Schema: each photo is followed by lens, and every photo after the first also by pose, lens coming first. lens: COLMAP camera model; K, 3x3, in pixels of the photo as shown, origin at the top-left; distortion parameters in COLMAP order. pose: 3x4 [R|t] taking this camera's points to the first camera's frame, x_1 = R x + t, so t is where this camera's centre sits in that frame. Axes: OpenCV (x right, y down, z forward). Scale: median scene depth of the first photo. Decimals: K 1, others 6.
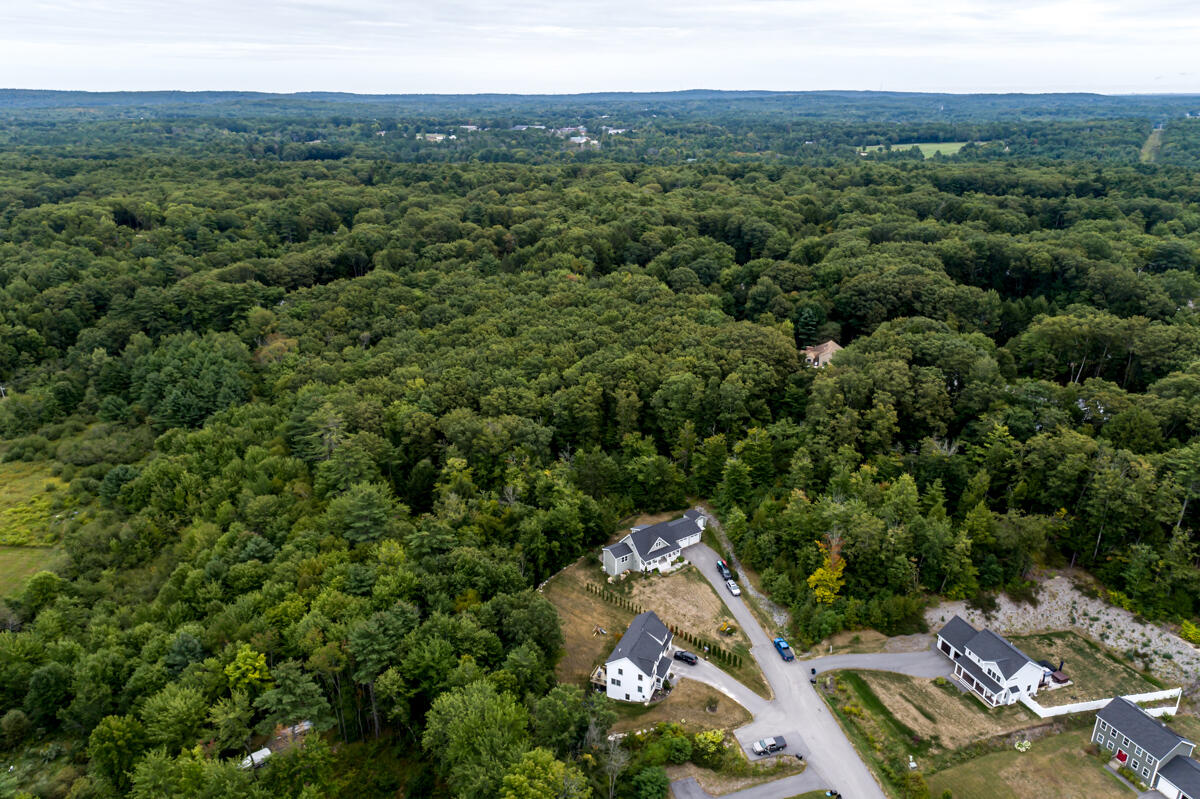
lens RADIAL K [[807.7, 0, 577.5], [0, 807.7, 400.0], [0, 0, 1]] dist [0.000595, 0.001602]
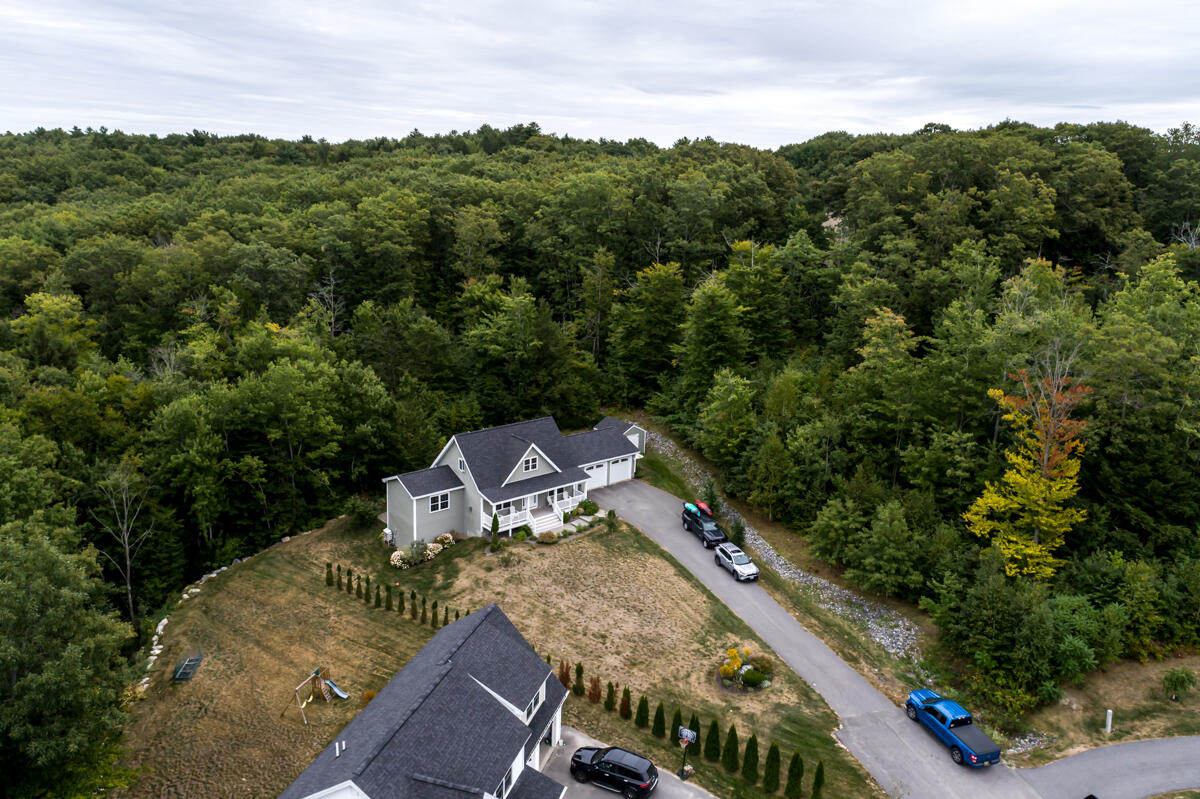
lens RADIAL K [[807.7, 0, 577.5], [0, 807.7, 400.0], [0, 0, 1]] dist [0.000595, 0.001602]
pose [[0.992009, 0.018153, 0.124857, 0.074517], [-0.001633, 0.991360, -0.131160, 0.200457], [-0.126159, 0.129908, 0.983467, 0.623725]]
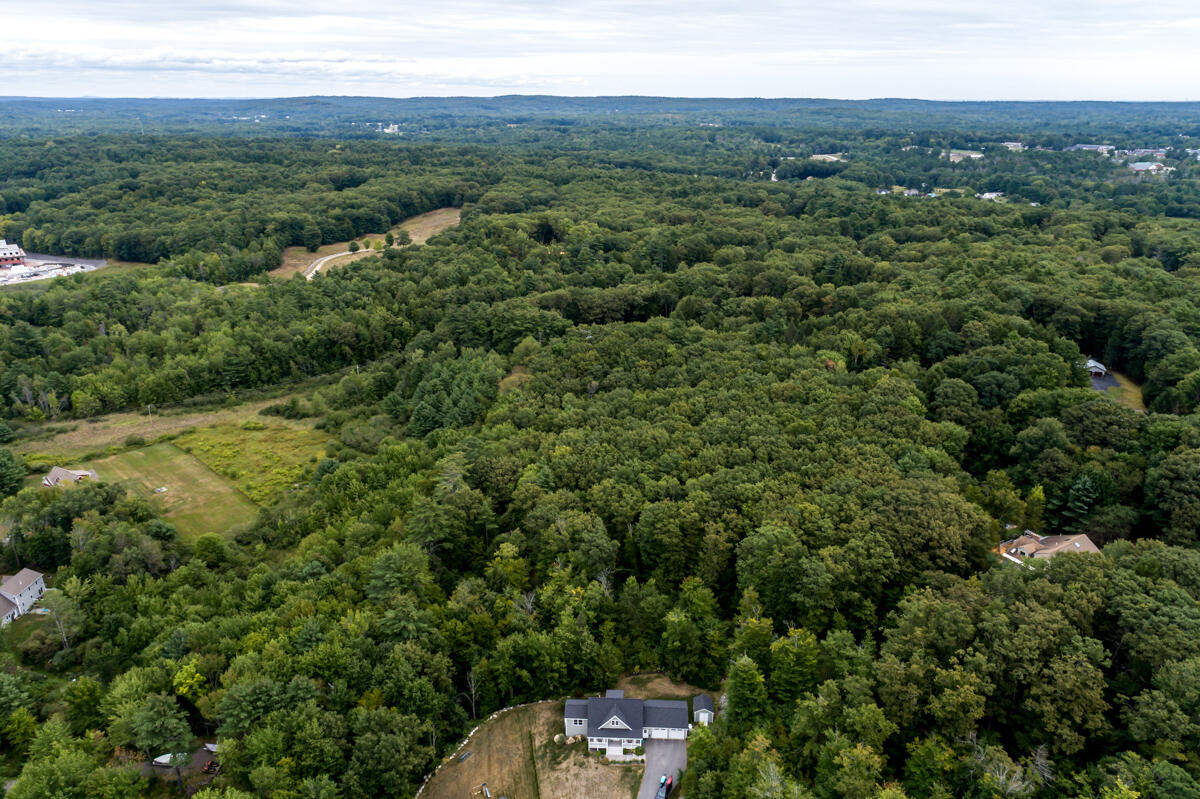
lens RADIAL K [[807.7, 0, 577.5], [0, 807.7, 400.0], [0, 0, 1]] dist [0.000595, 0.001602]
pose [[0.800949, 0.210901, -0.560358, 0.473224], [-0.214509, 0.974859, 0.060297, -0.192919], [0.558987, 0.071907, 0.826053, 0.262267]]
